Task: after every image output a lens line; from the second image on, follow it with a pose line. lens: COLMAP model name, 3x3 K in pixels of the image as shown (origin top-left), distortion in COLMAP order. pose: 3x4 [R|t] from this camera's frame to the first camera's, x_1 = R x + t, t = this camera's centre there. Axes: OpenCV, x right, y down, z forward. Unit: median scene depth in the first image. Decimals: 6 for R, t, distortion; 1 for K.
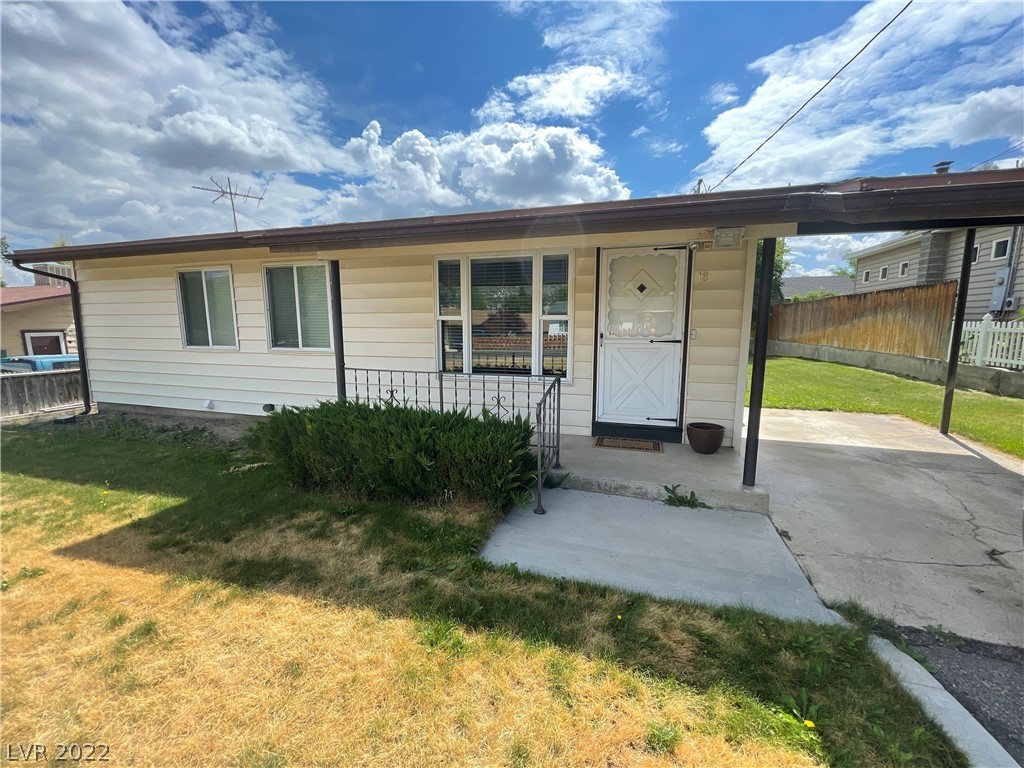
lens RADIAL K [[412.2, 0, 510.8], [0, 412.2, 384.5], [0, 0, 1]] dist [-0.013601, -0.000170]
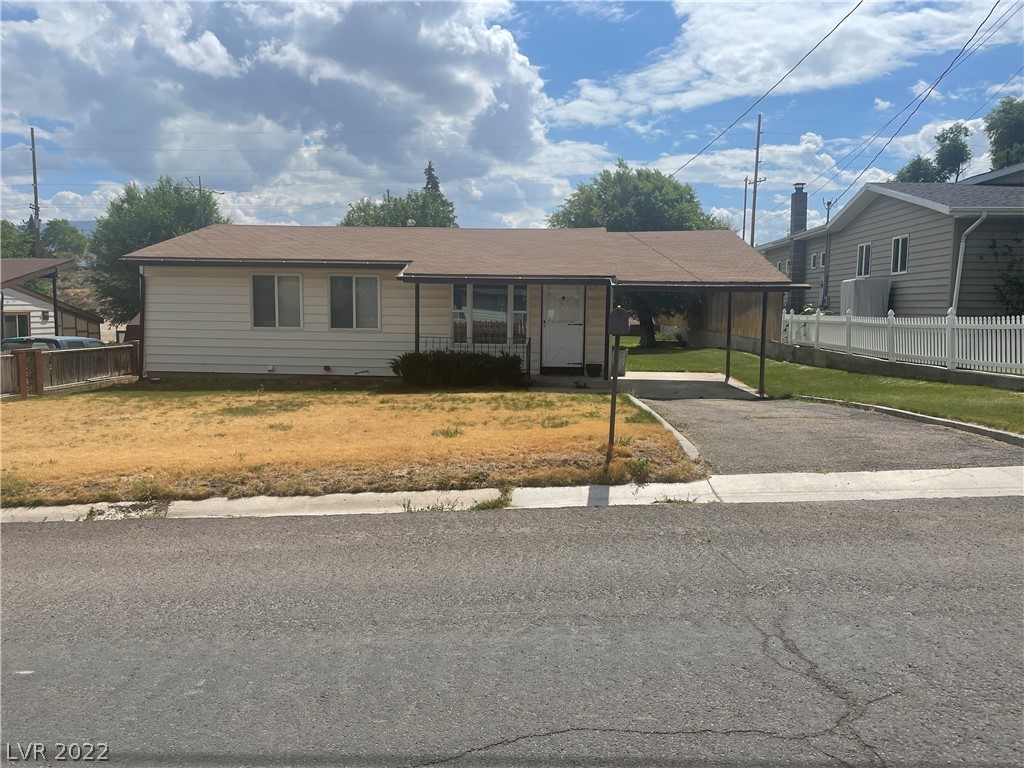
lens RADIAL K [[775.0, 0, 512.2], [0, 775.0, 384.3], [0, 0, 1]] dist [0.003346, -0.000123]
pose [[0.975109, -0.009593, 0.221519, -0.560096], [0.020302, 0.998730, -0.046118, 0.259719], [-0.220795, 0.049467, 0.974065, -1.899127]]
